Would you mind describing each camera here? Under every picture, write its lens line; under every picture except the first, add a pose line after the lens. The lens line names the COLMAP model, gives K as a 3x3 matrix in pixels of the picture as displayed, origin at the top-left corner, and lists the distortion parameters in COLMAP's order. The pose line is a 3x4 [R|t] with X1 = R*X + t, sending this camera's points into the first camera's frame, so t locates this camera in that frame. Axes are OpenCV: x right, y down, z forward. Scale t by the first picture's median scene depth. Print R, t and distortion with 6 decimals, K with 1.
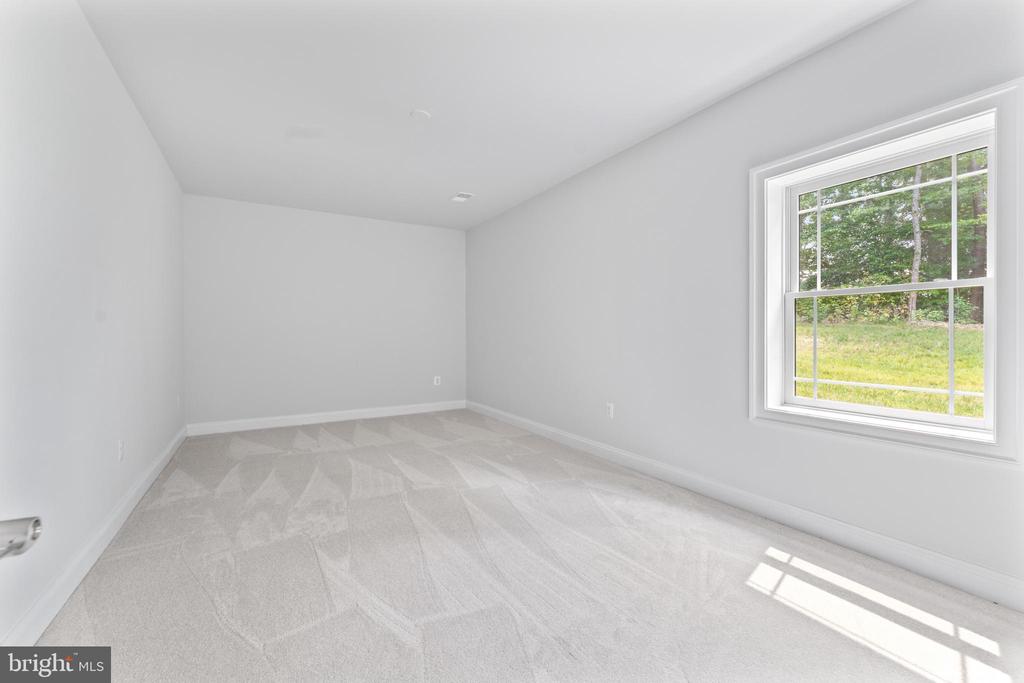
lens RADIAL K [[415.2, 0, 510.5], [0, 415.2, 338.4], [0, 0, 1]] dist [0.002840, -0.000778]
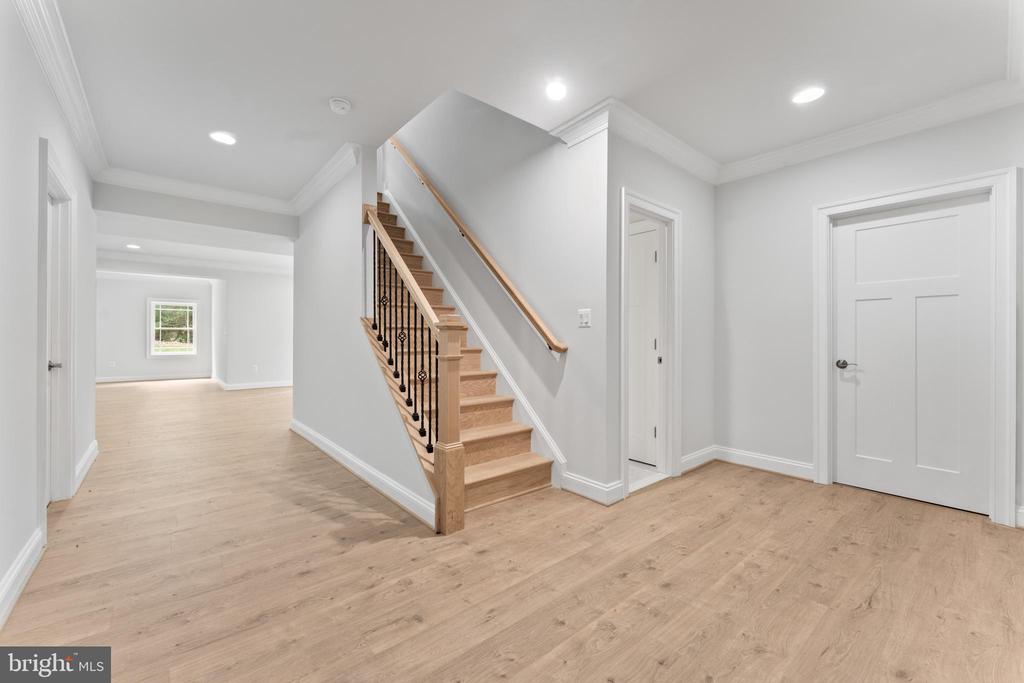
lens RADIAL K [[415.2, 0, 511.0], [0, 415.2, 340.4], [0, 0, 1]] dist [0.002840, -0.000778]
pose [[-0.169225, 0.001654, 0.985576, -5.203058], [0.002133, 0.999997, -0.001312, 0.042765], [-0.985575, 0.001880, -0.169228, -2.351236]]
